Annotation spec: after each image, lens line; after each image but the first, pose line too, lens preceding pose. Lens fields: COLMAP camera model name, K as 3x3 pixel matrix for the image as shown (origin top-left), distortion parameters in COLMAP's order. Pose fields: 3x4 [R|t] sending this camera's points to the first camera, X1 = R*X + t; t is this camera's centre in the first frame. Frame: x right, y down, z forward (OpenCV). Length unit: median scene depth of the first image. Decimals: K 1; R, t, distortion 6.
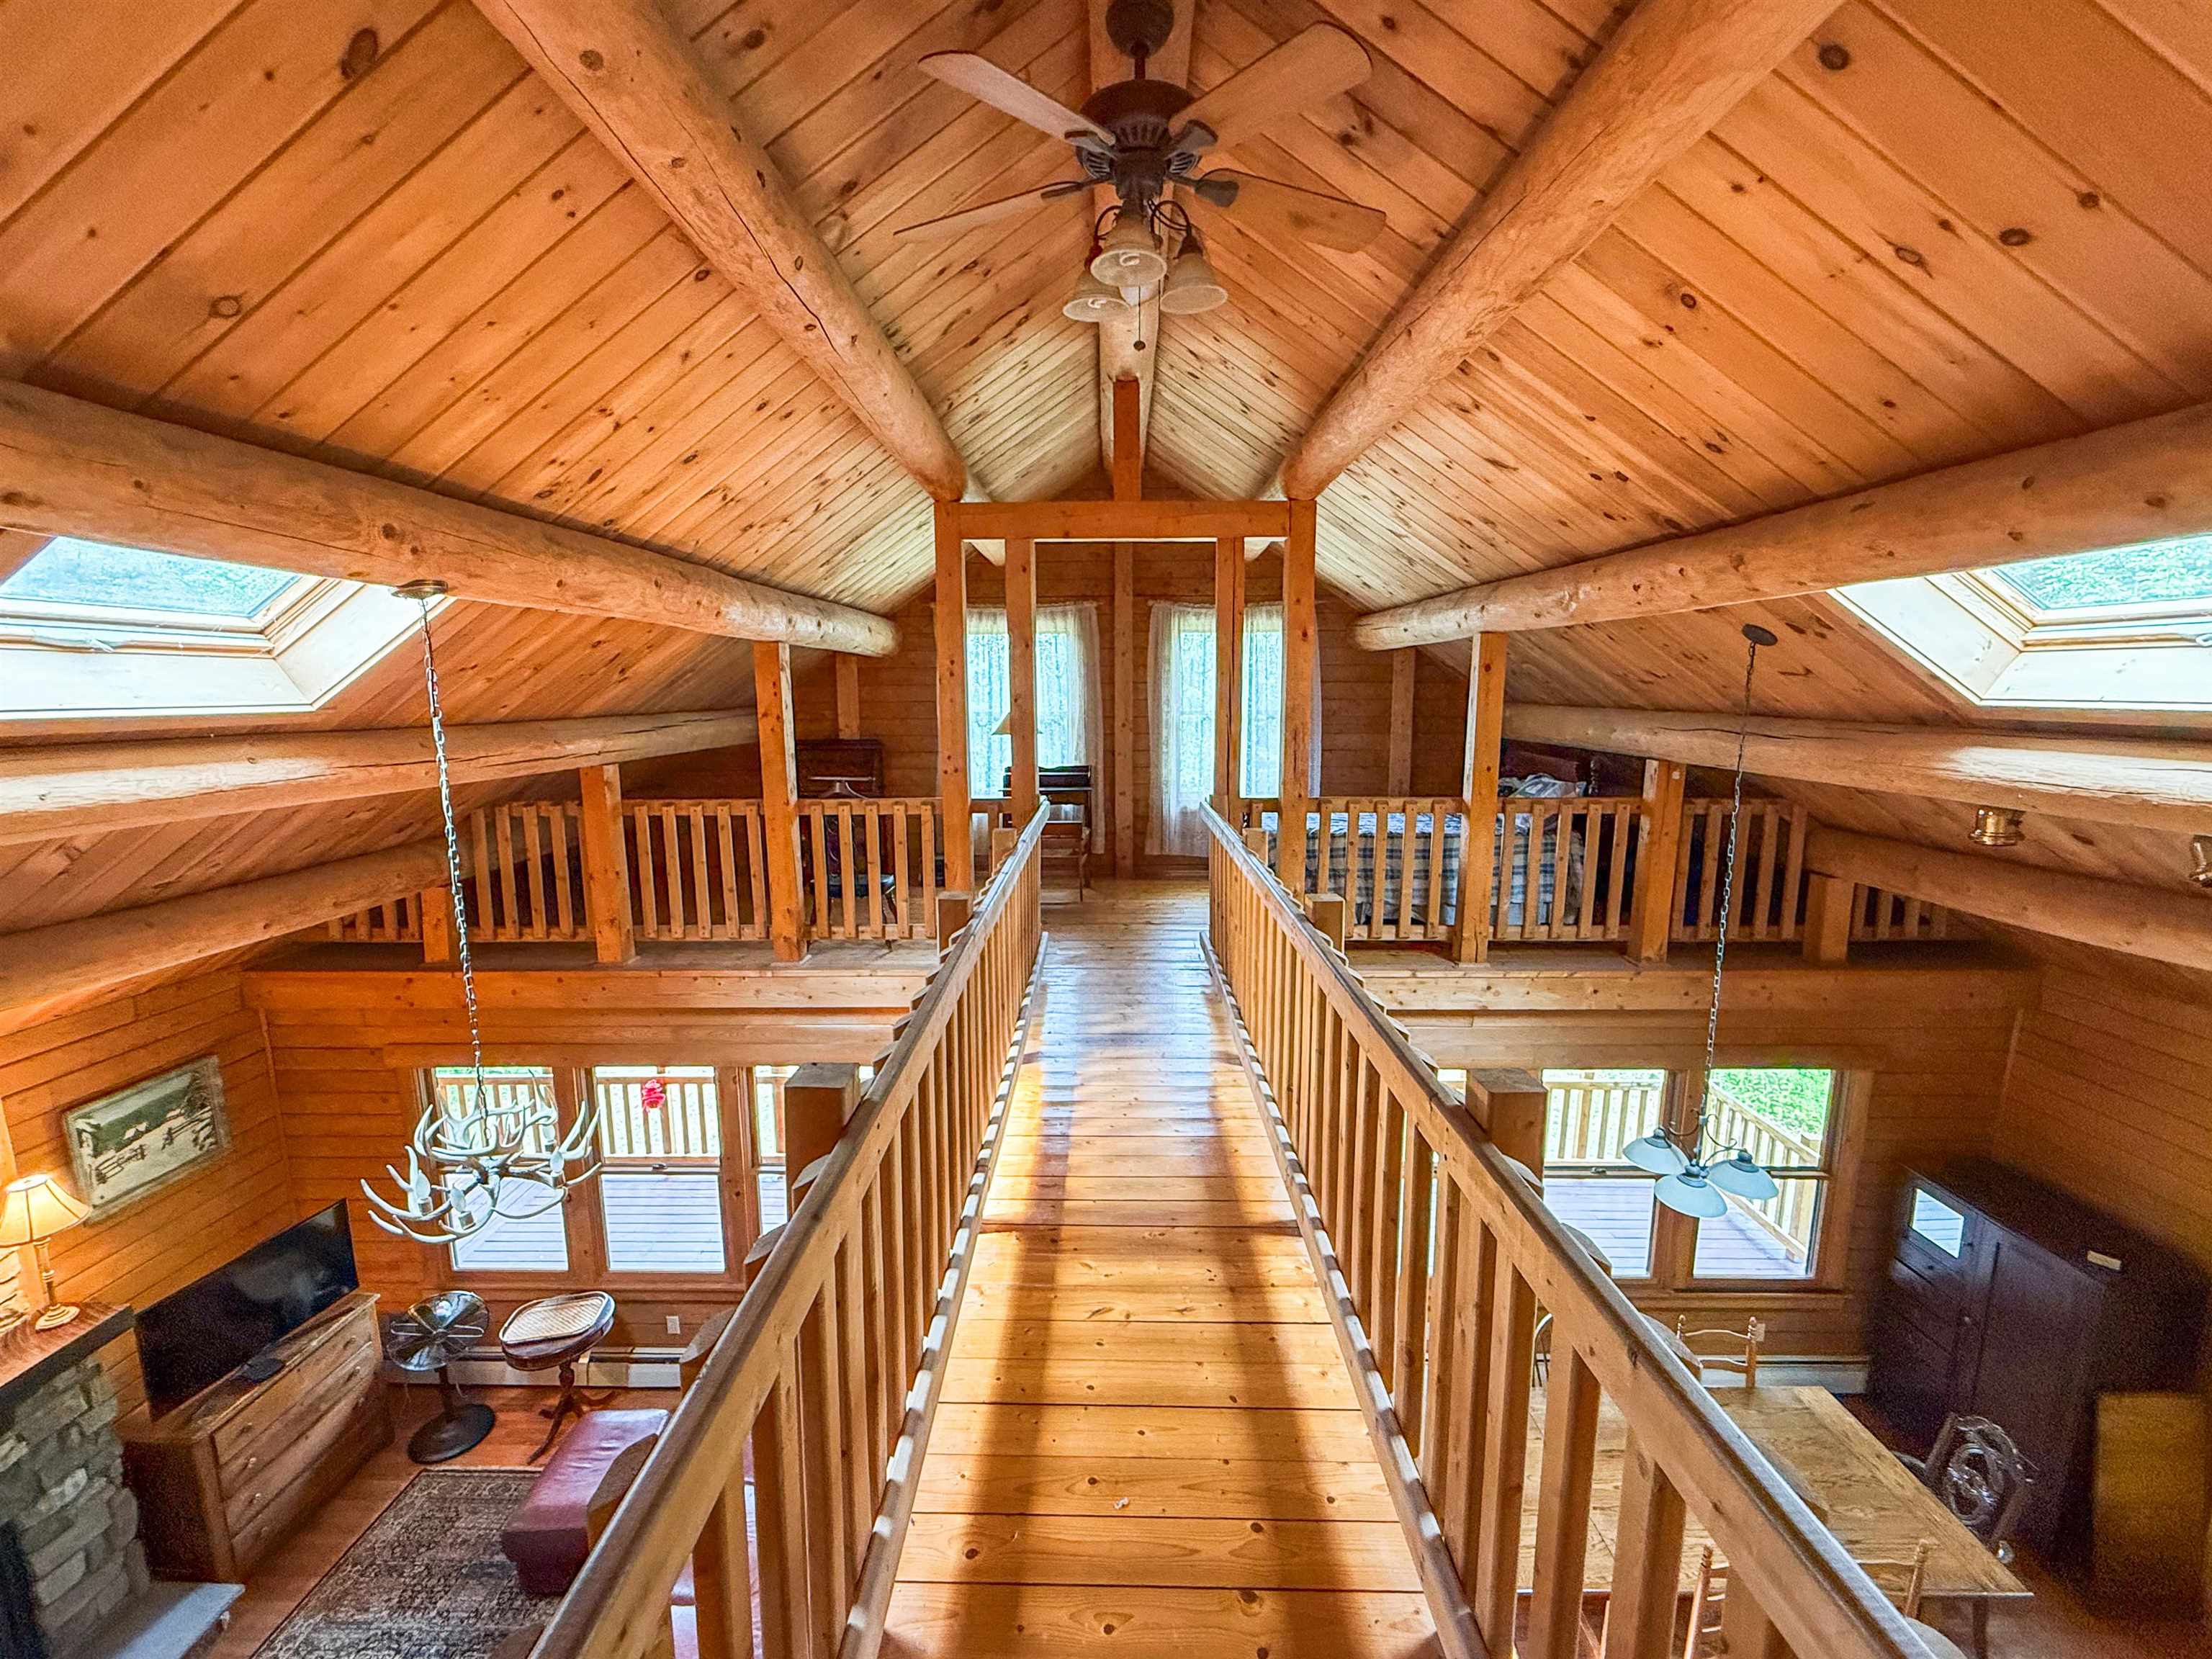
lens RADIAL K [[896.9, 0, 1106.3], [0, 896.9, 823.5], [0, 0, 1]] dist [-0.000827, -0.000184]
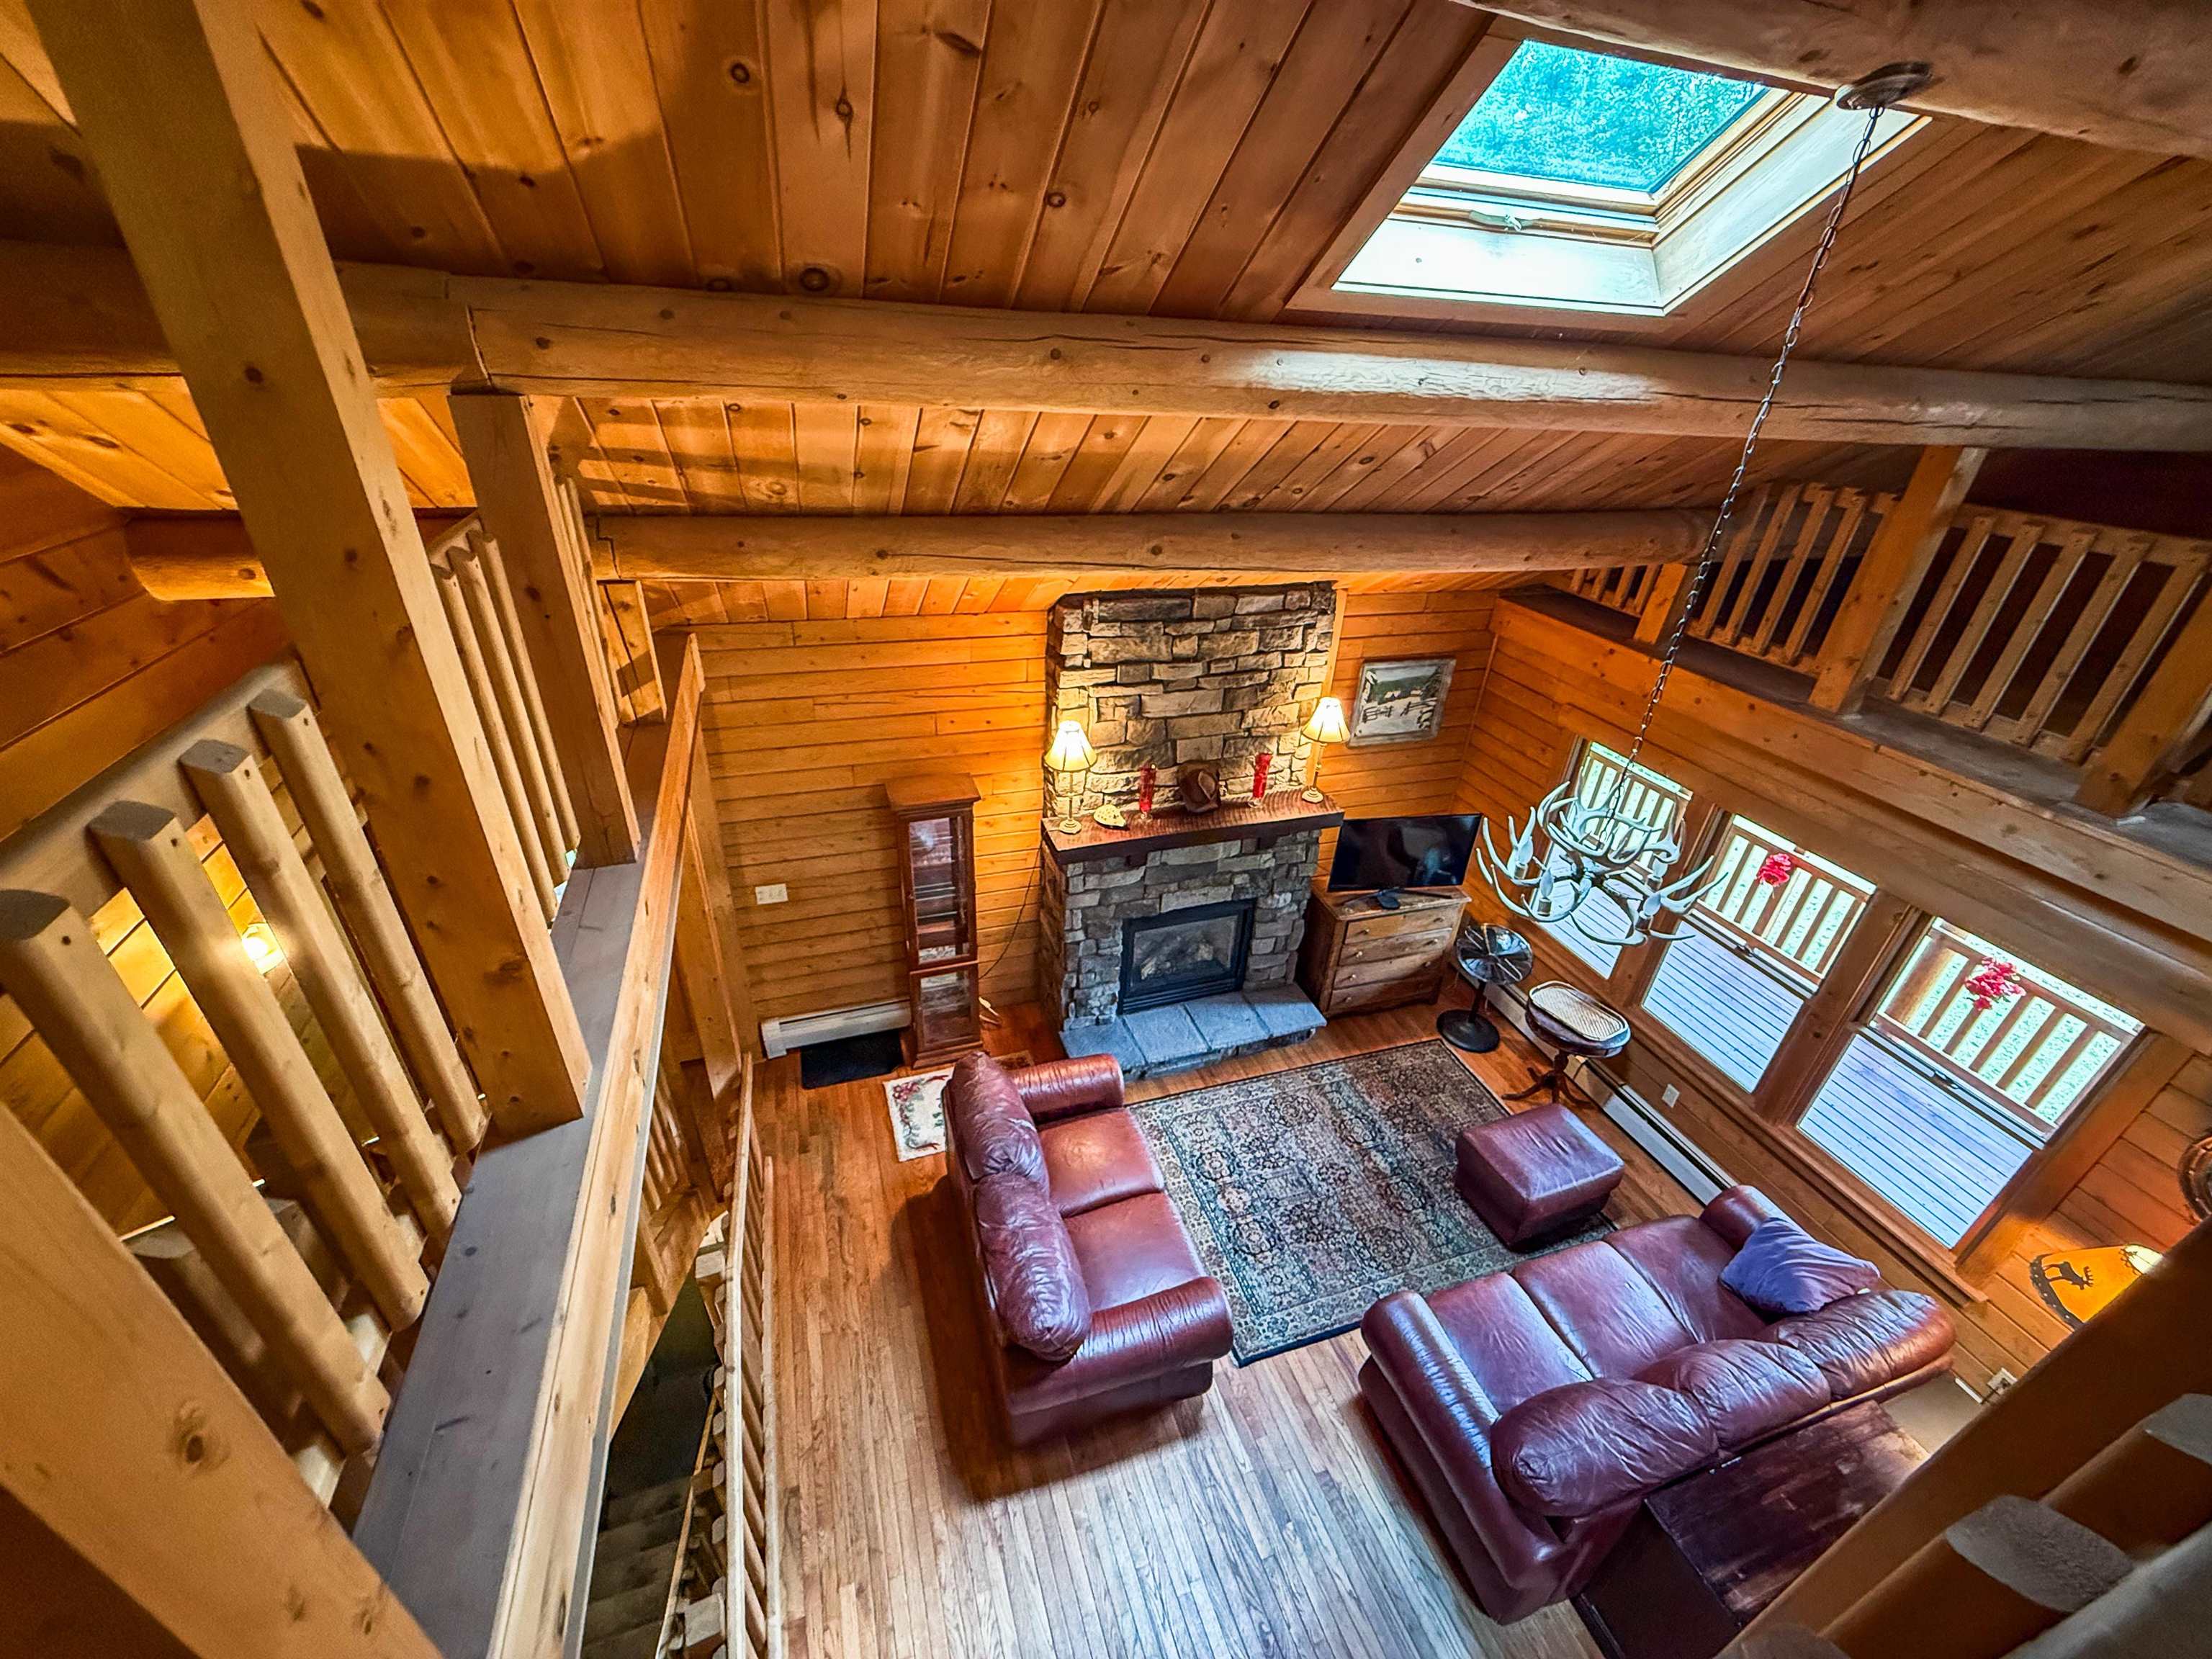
lens RADIAL K [[881.2, 0, 1103.5], [0, 881.2, 834.0], [0, 0, 1]] dist [0.000261, 0.000206]
pose [[0.333409, 0.487856, -0.806743, -0.074889], [-0.192923, 0.872902, 0.448133, 0.022052], [0.922832, 0.006228, 0.385152, 0.101280]]
